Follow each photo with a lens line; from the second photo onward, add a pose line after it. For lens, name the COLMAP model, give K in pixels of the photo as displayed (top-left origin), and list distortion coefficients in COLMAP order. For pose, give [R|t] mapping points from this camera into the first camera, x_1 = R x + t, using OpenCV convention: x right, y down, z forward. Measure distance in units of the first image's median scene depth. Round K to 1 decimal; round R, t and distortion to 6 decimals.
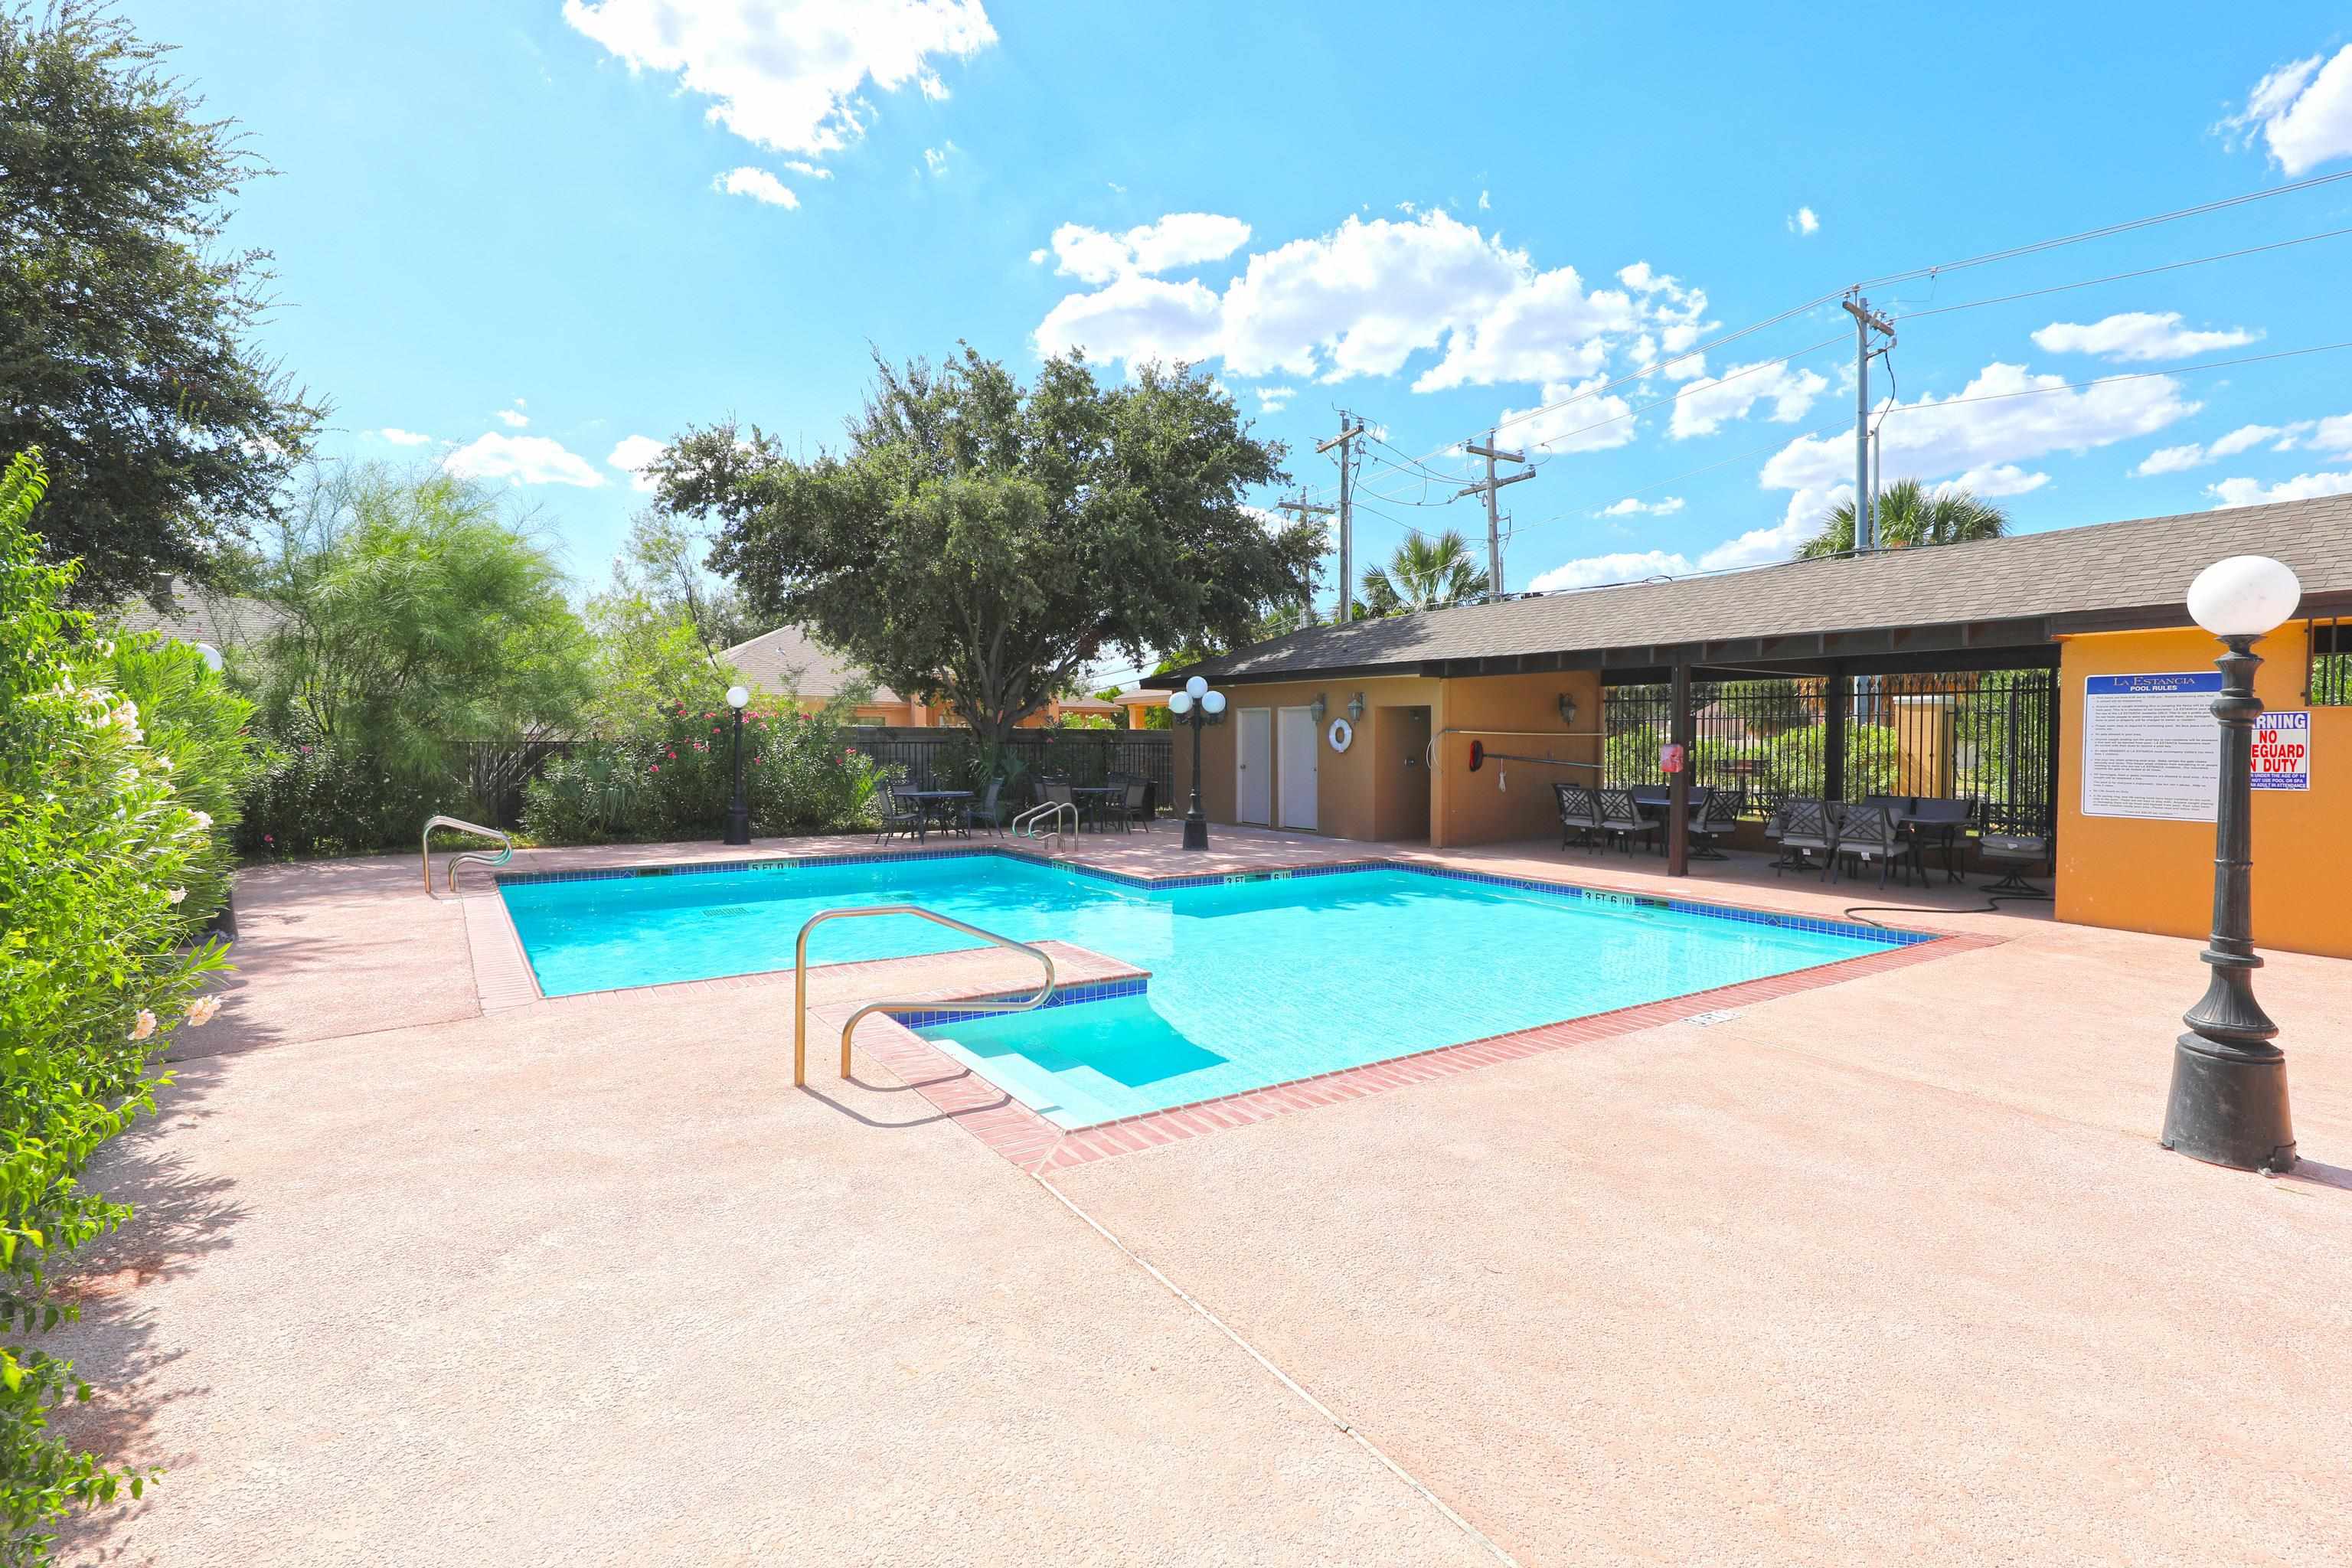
lens RADIAL K [[1067.9, 0, 1169.9], [0, 1067.9, 775.9], [0, 0, 1]] dist [0.020357, -0.005594]
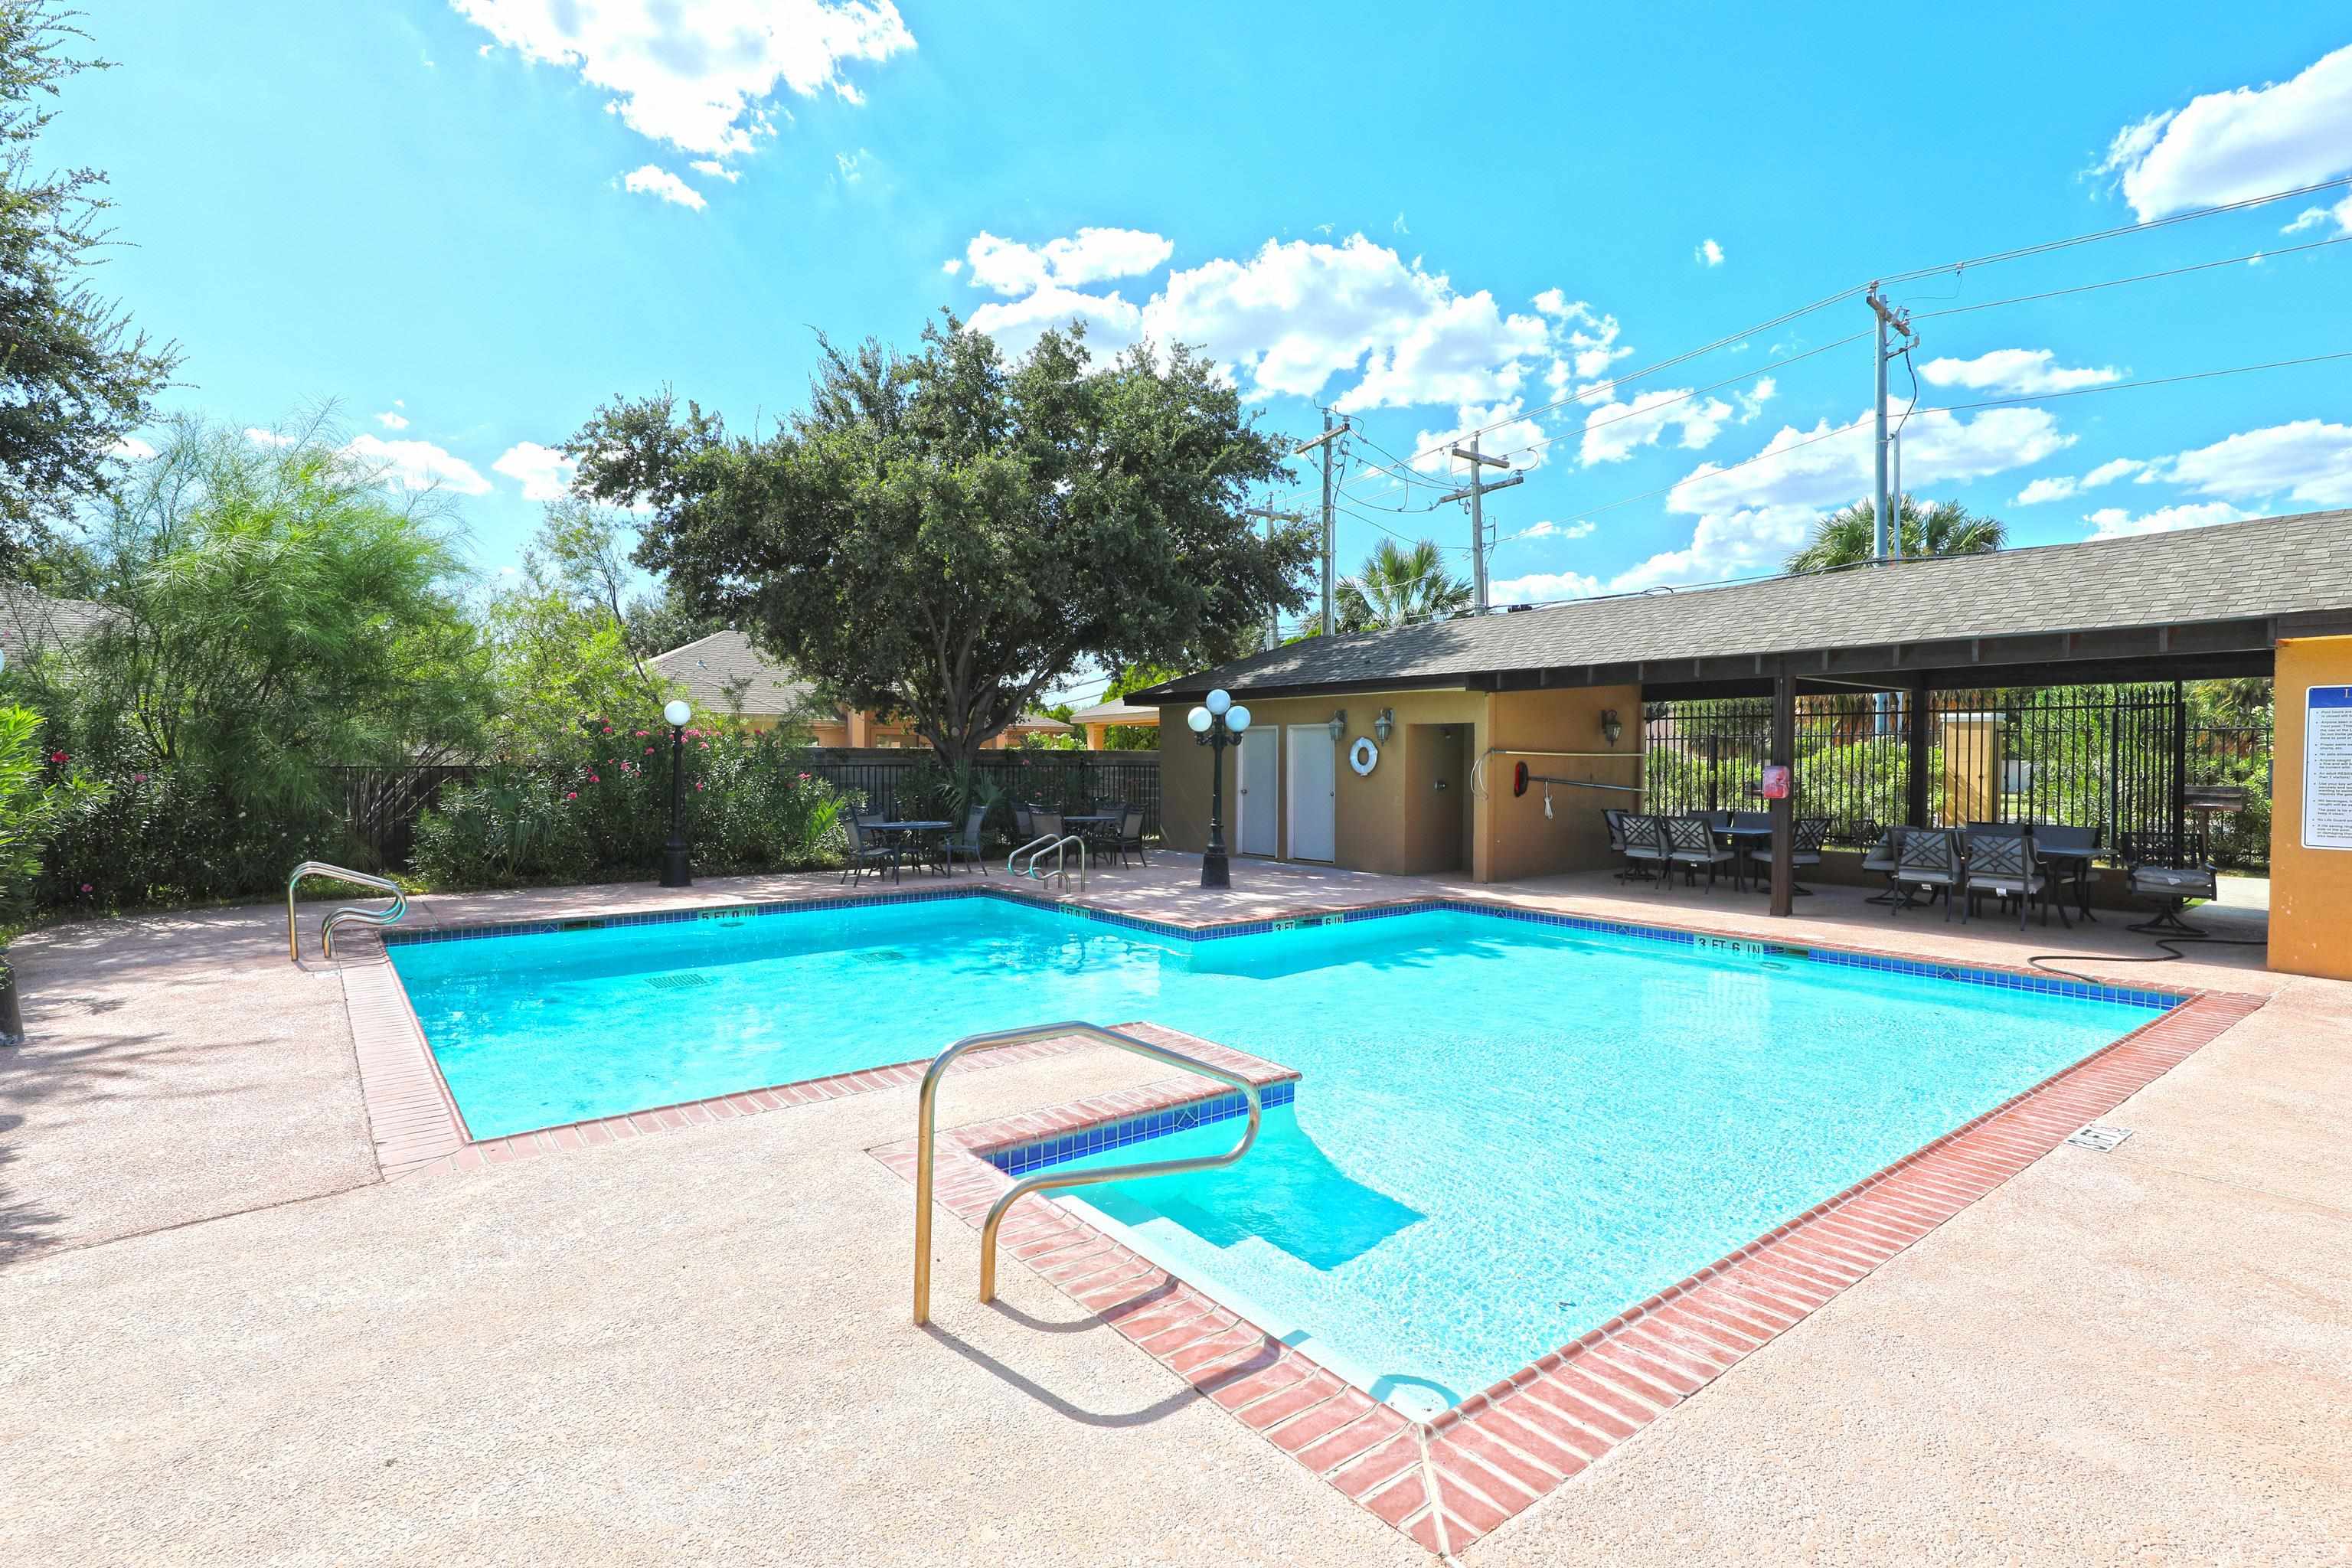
lens RADIAL K [[1094.7, 0, 1160.5], [0, 1094.7, 774.3], [0, 0, 1]] dist [0.009659, 0.000365]
pose [[0.997929, -0.003118, 0.064247, -0.075072], [0.004476, 0.999769, -0.021002, -0.004820], [-0.064167, 0.021246, 0.997713, 0.105781]]
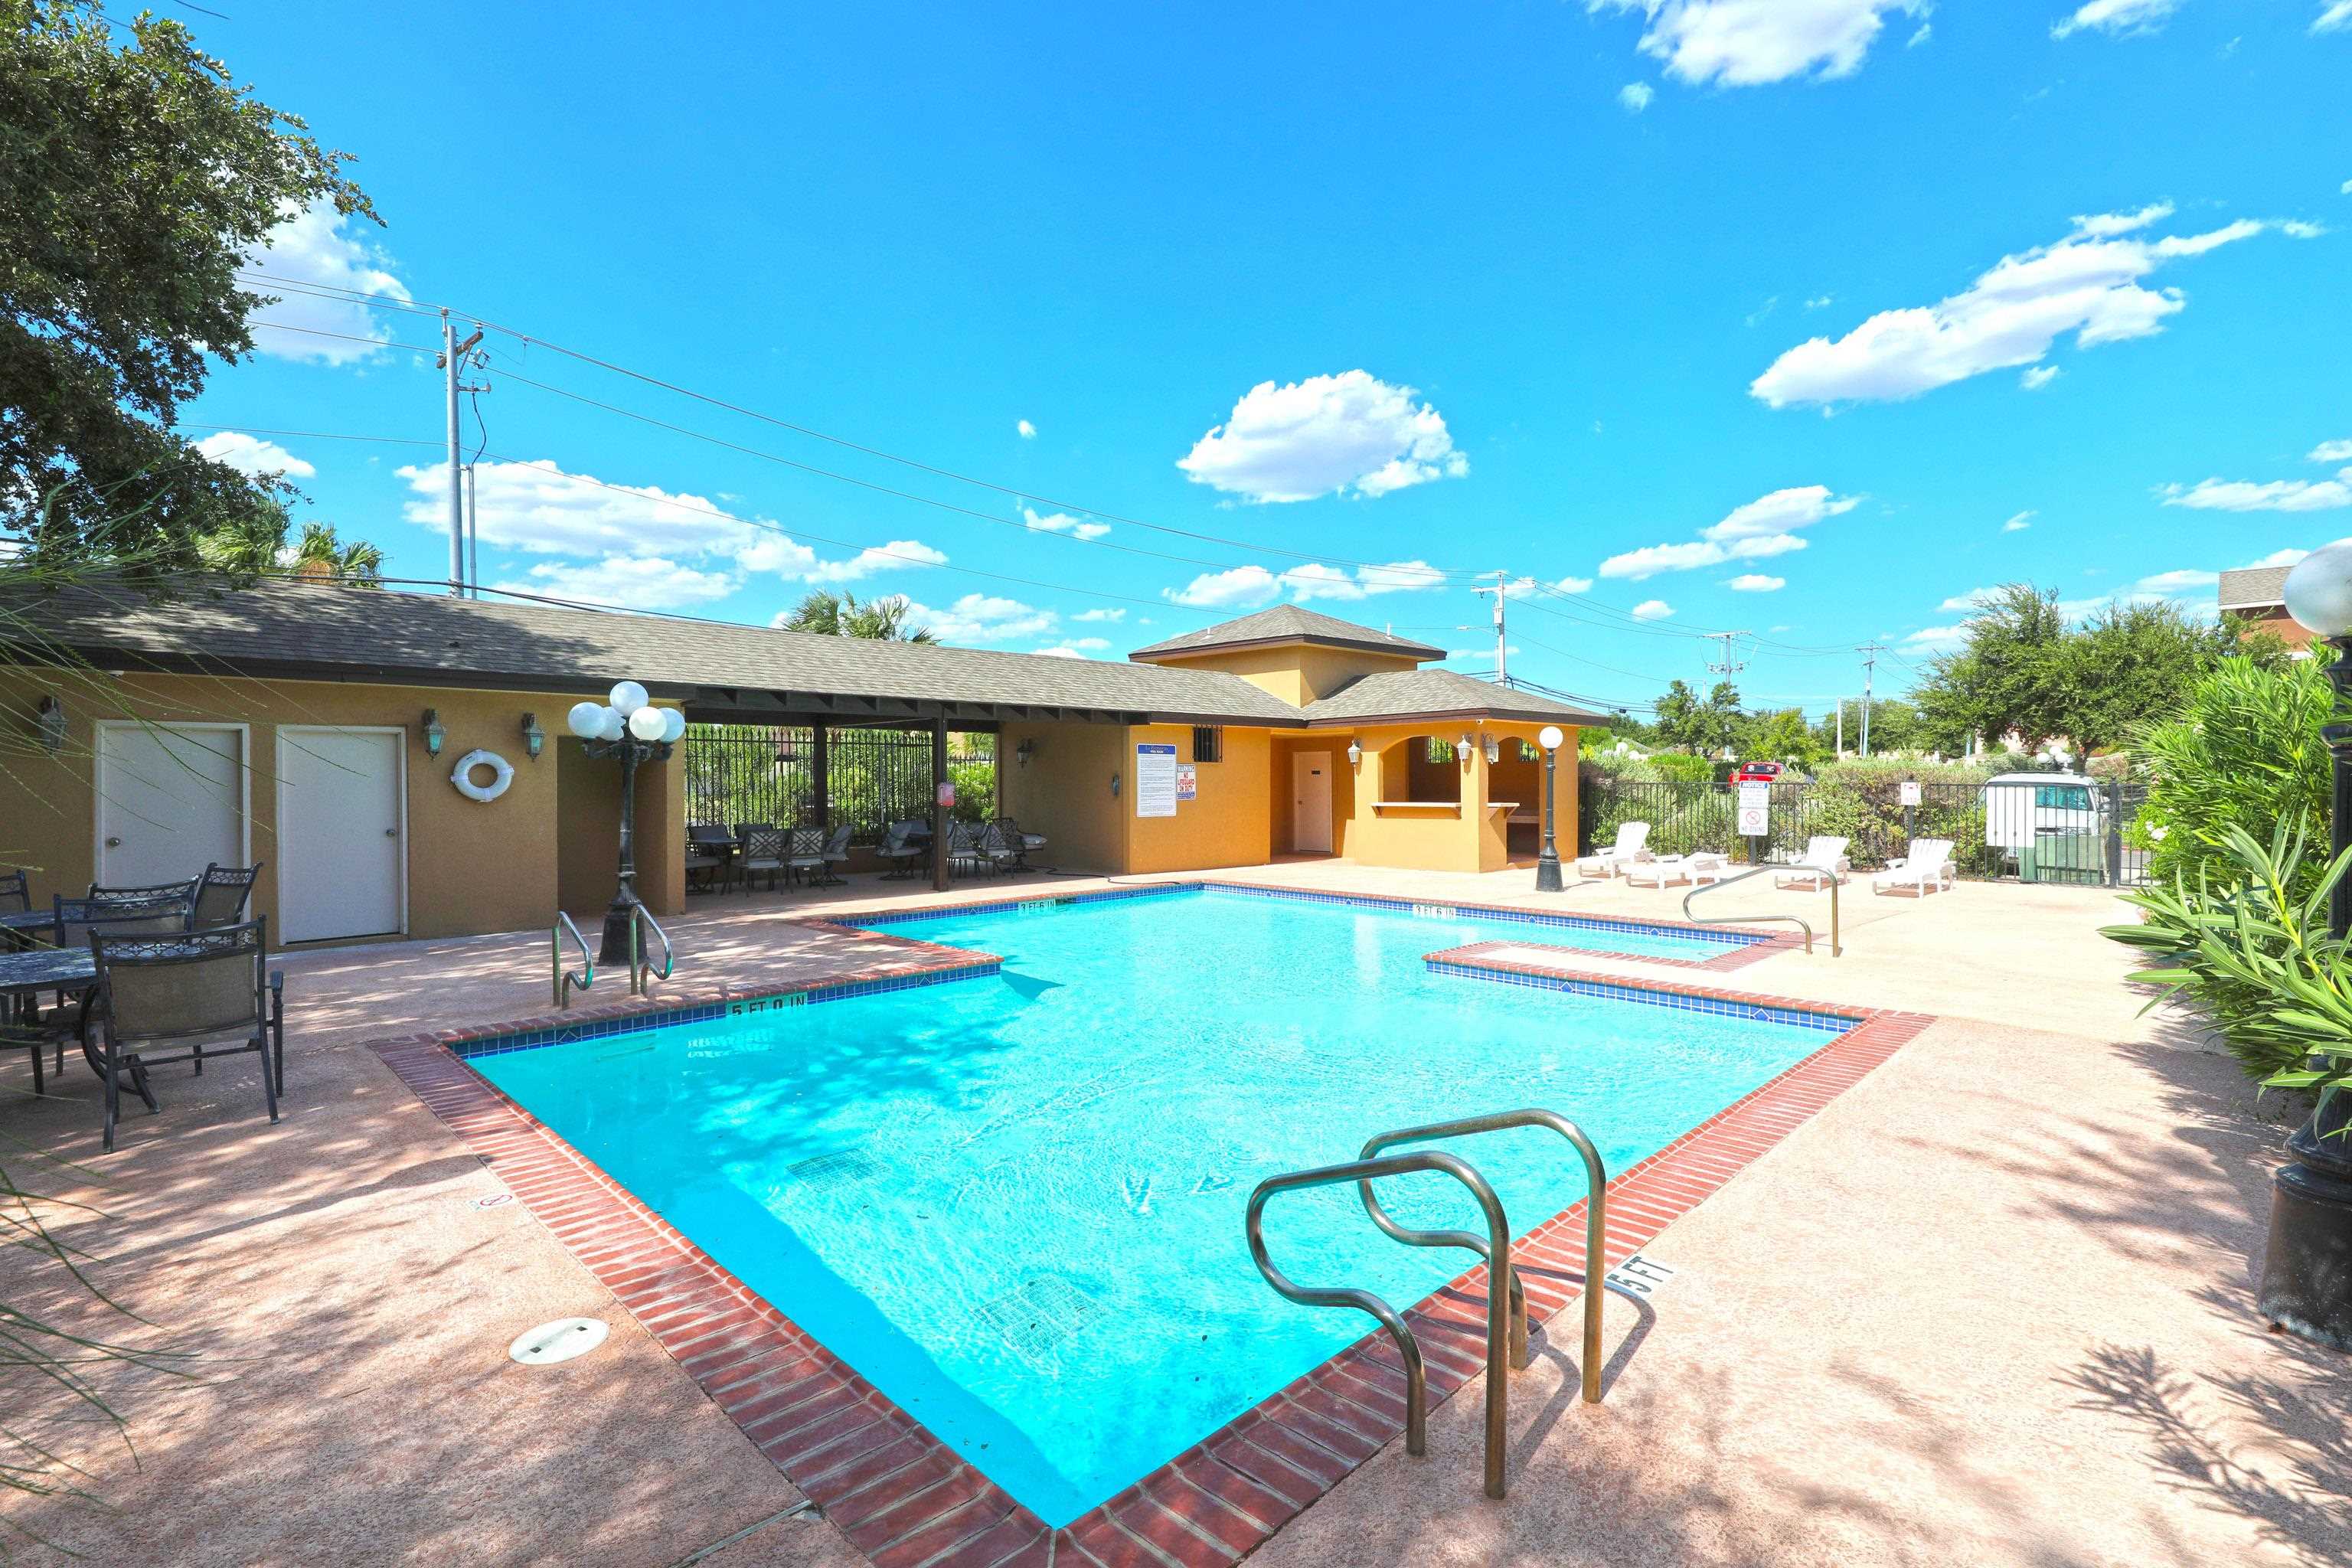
lens RADIAL K [[1094.7, 0, 1193.8], [0, 1094.7, 786.0], [0, 0, 1]] dist [0.009659, 0.000365]
pose [[-0.183265, -0.013306, 0.982974, -0.637846], [0.035581, 0.999163, 0.020159, -0.032502], [-0.982419, 0.038669, -0.182638, 0.758855]]
